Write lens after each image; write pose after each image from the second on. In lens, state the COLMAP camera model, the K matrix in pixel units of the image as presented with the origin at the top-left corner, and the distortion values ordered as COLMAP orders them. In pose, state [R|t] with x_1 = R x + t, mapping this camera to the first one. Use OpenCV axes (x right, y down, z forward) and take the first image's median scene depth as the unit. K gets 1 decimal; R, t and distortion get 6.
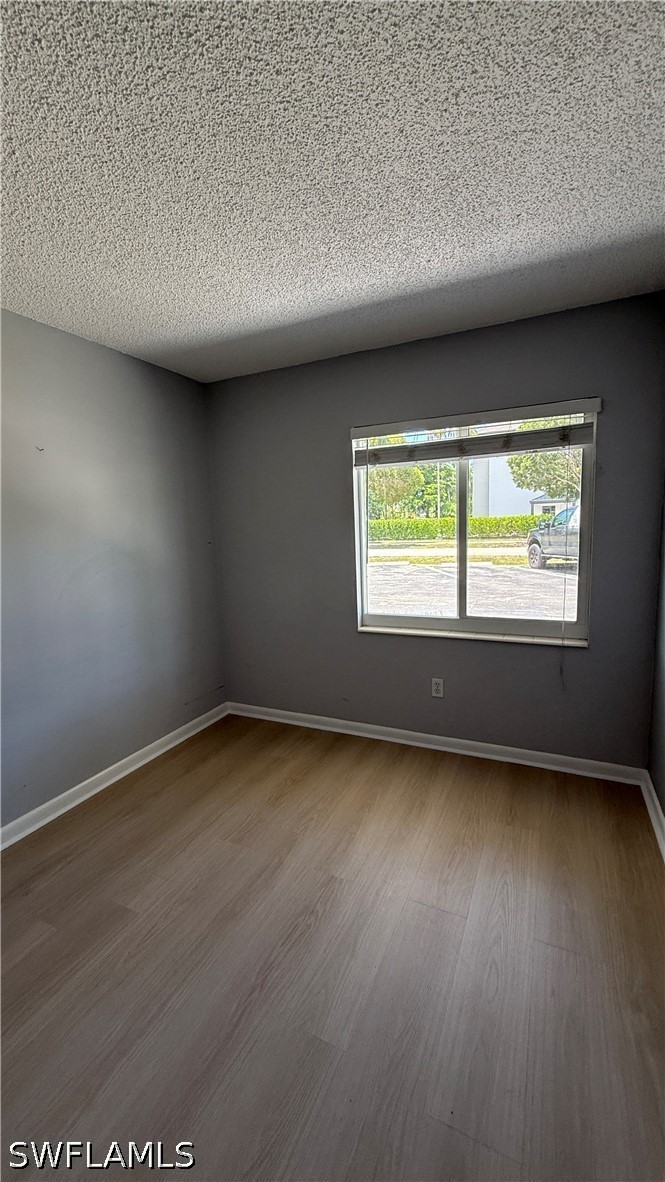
lens RADIAL K [[470.9, 0, 332.9], [0, 470.9, 586.6], [0, 0, 1]] dist [-0.001085, -0.000265]
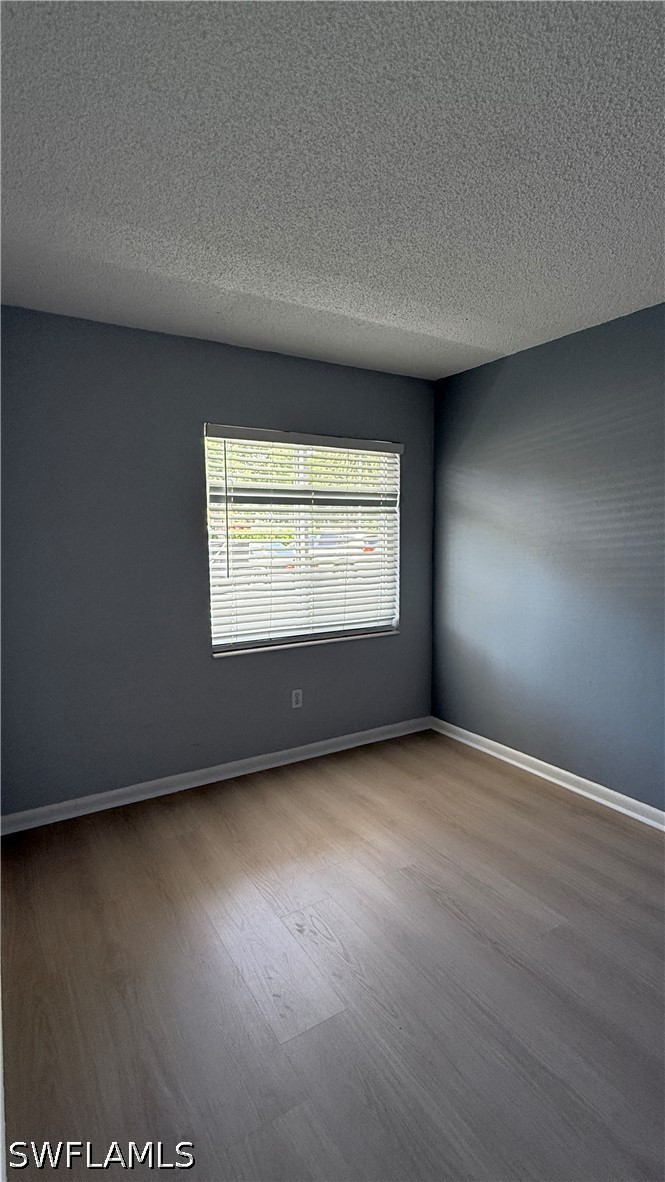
lens RADIAL K [[550.9, 0, 335.4], [0, 550.9, 592.1], [0, 0, 1]] dist [0.001060, -0.000005]
pose [[0.545409, -0.068813, 0.835341, -0.777868], [0.091639, 0.995545, 0.022177, -0.035228], [-0.833146, 0.064454, 0.549285, 0.294784]]
